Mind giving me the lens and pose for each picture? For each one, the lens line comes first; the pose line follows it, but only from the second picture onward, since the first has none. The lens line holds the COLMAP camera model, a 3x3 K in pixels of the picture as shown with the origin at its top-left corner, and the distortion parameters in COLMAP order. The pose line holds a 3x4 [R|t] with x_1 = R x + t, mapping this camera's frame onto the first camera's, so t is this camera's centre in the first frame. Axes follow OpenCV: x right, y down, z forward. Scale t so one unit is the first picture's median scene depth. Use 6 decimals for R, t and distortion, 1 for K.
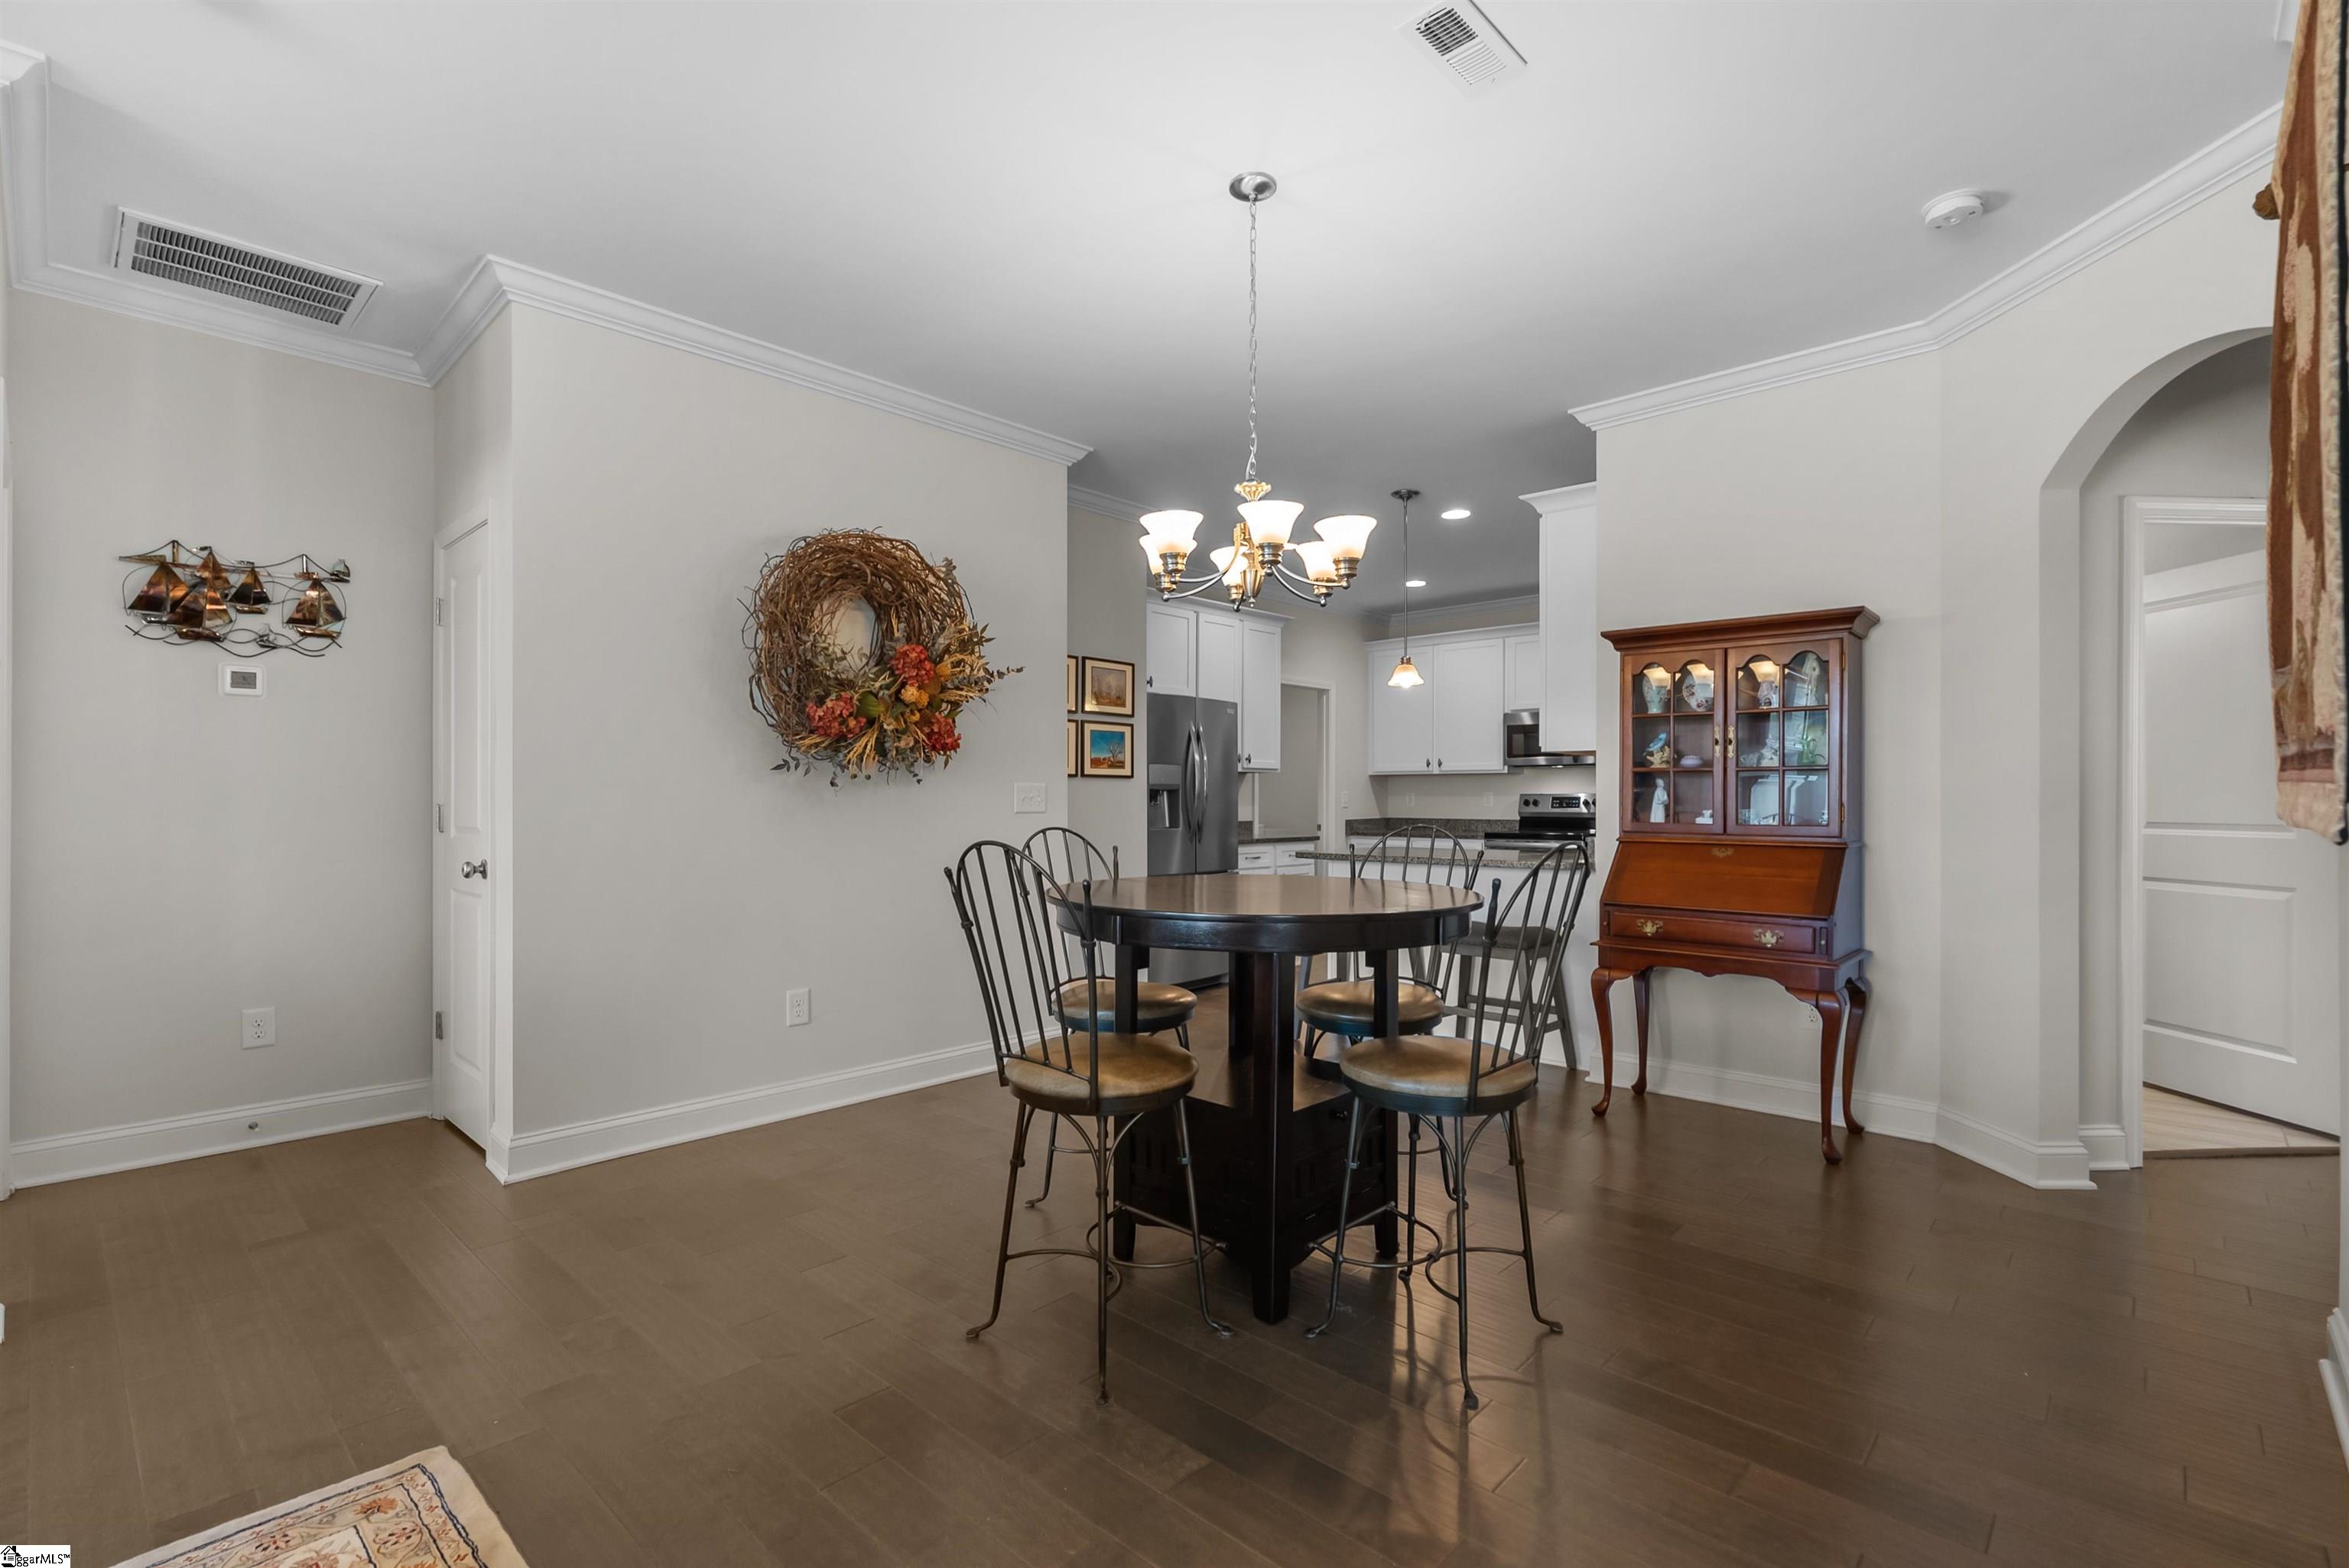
lens RADIAL K [[1062.2, 0, 1174.5], [0, 1062.2, 784.0], [0, 0, 1]] dist [0.000826, 0.000102]
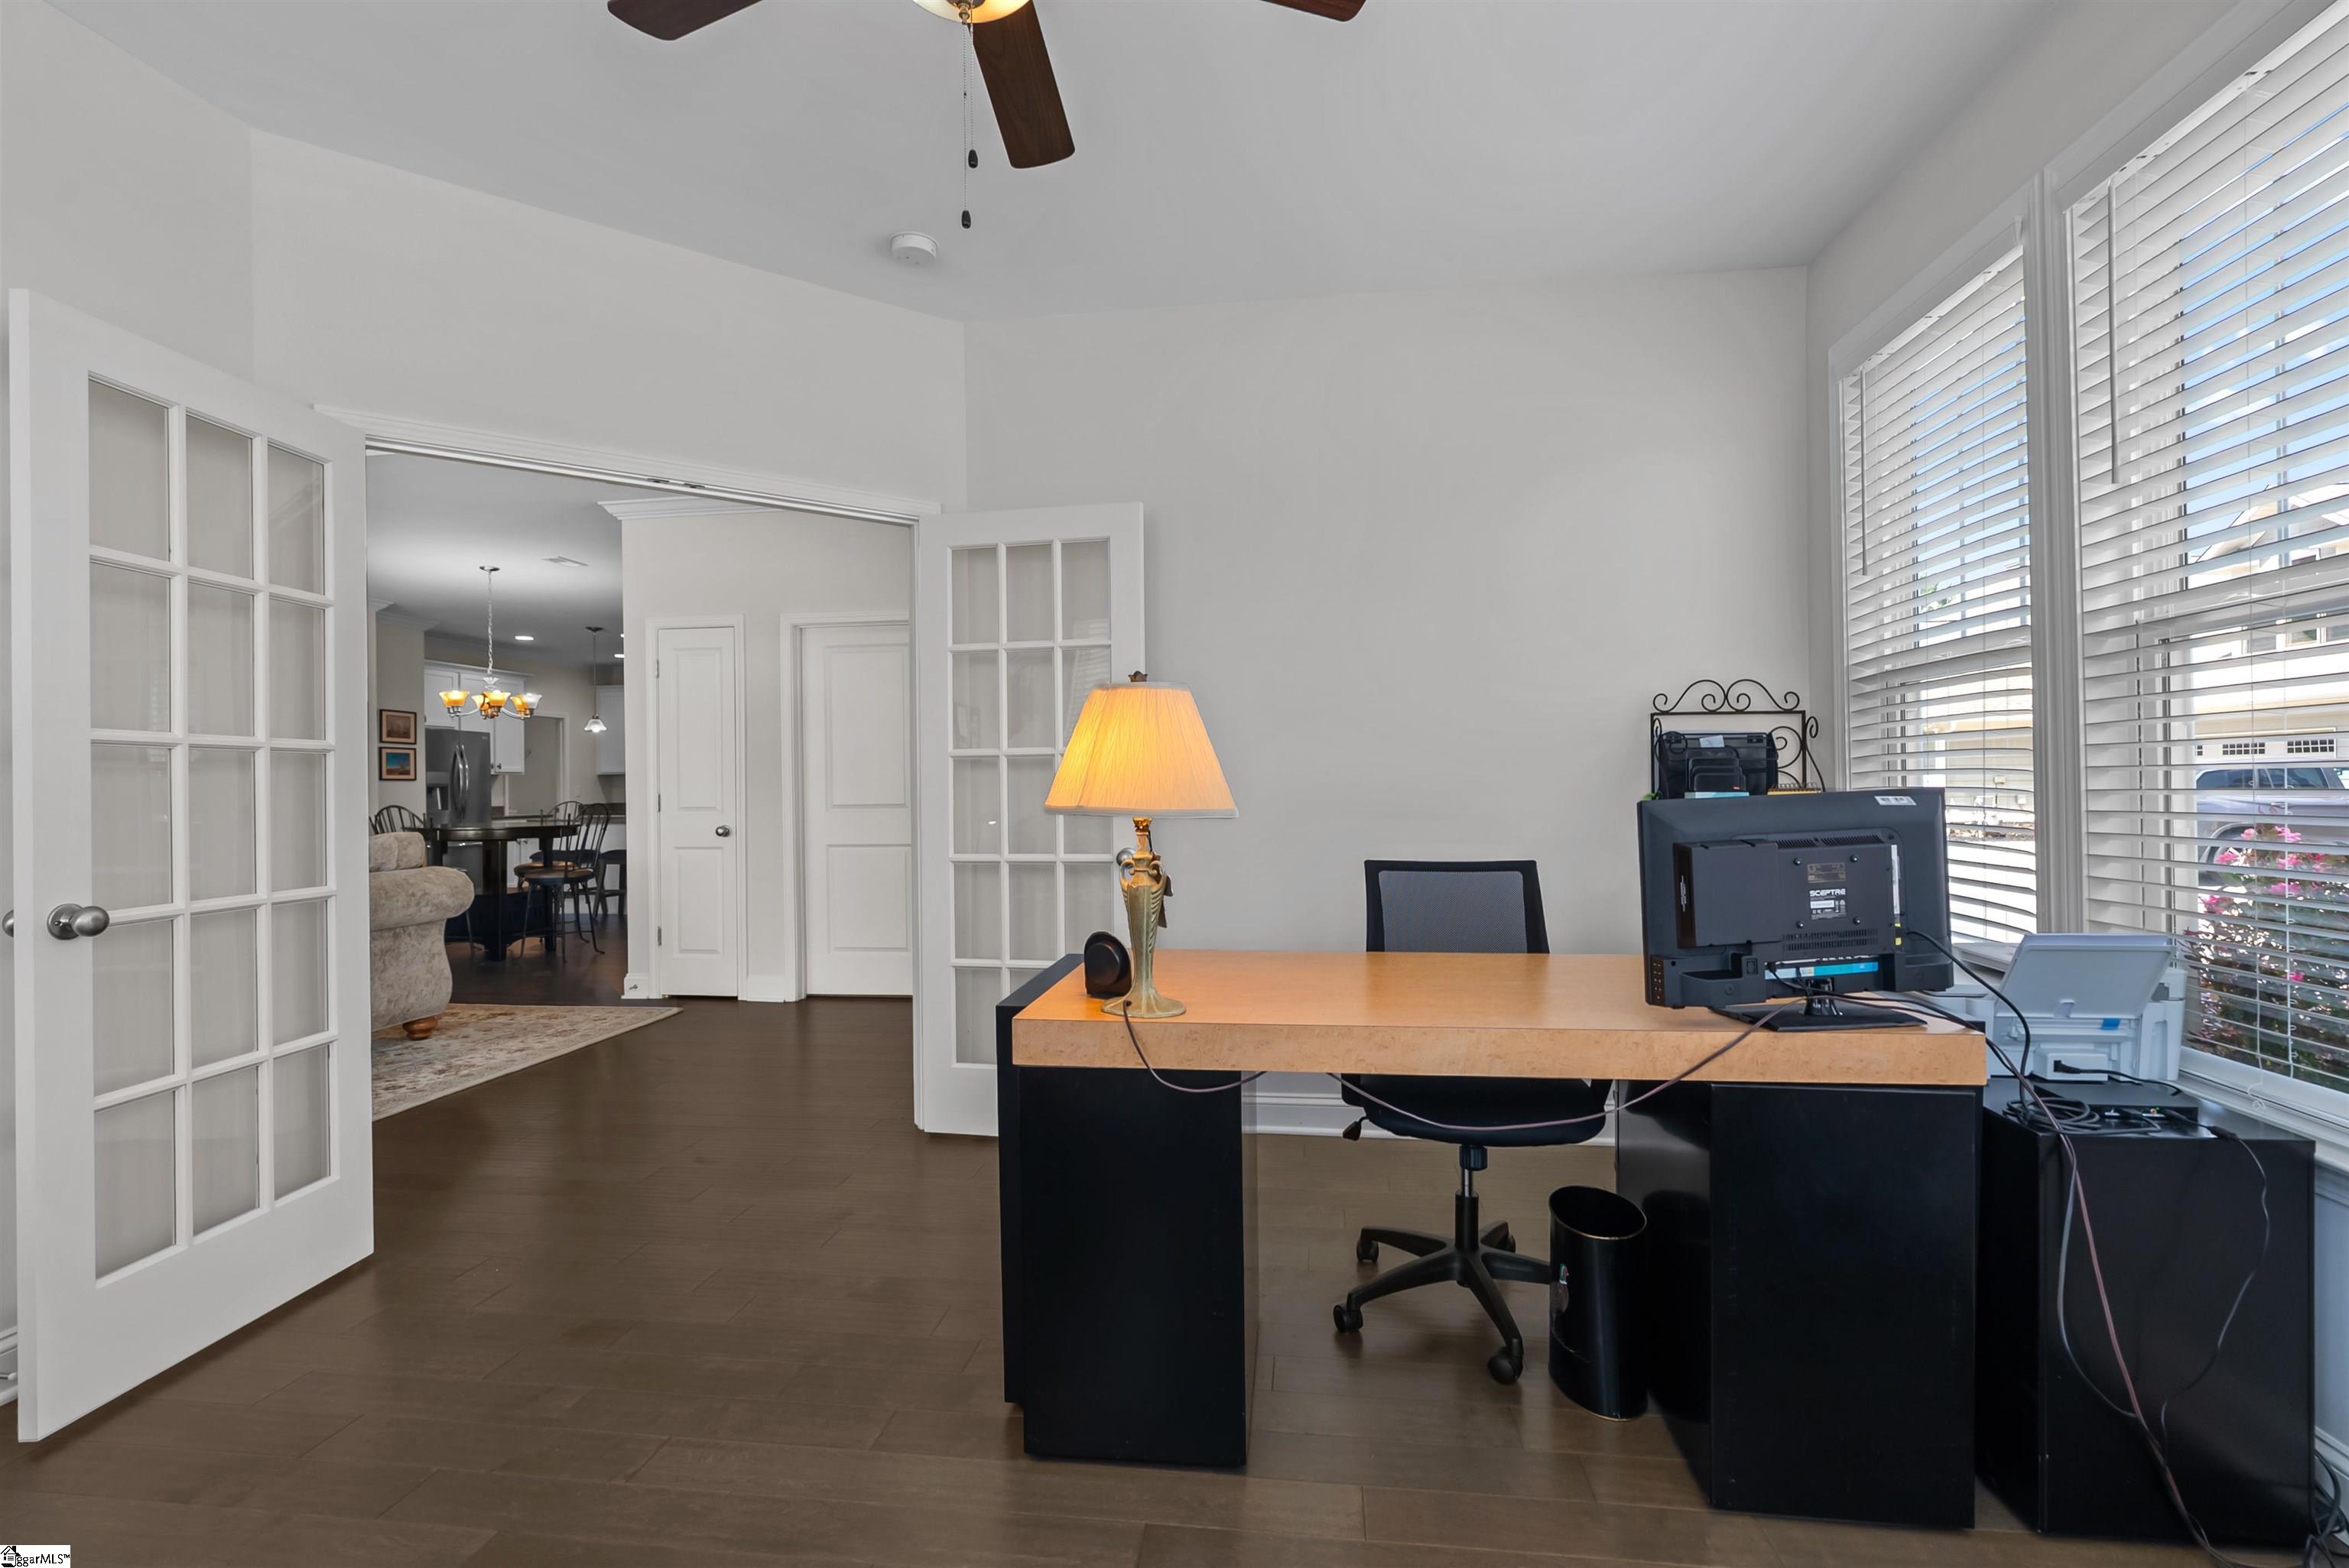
lens RADIAL K [[1062.2, 0, 1174.5], [0, 1062.2, 784.0], [0, 0, 1]] dist [0.000826, 0.000102]
pose [[0.812366, -0.006608, 0.583110, -0.041993], [-0.000304, 0.999931, 0.011754, -0.018794], [-0.583148, -0.009725, 0.812308, -1.018639]]
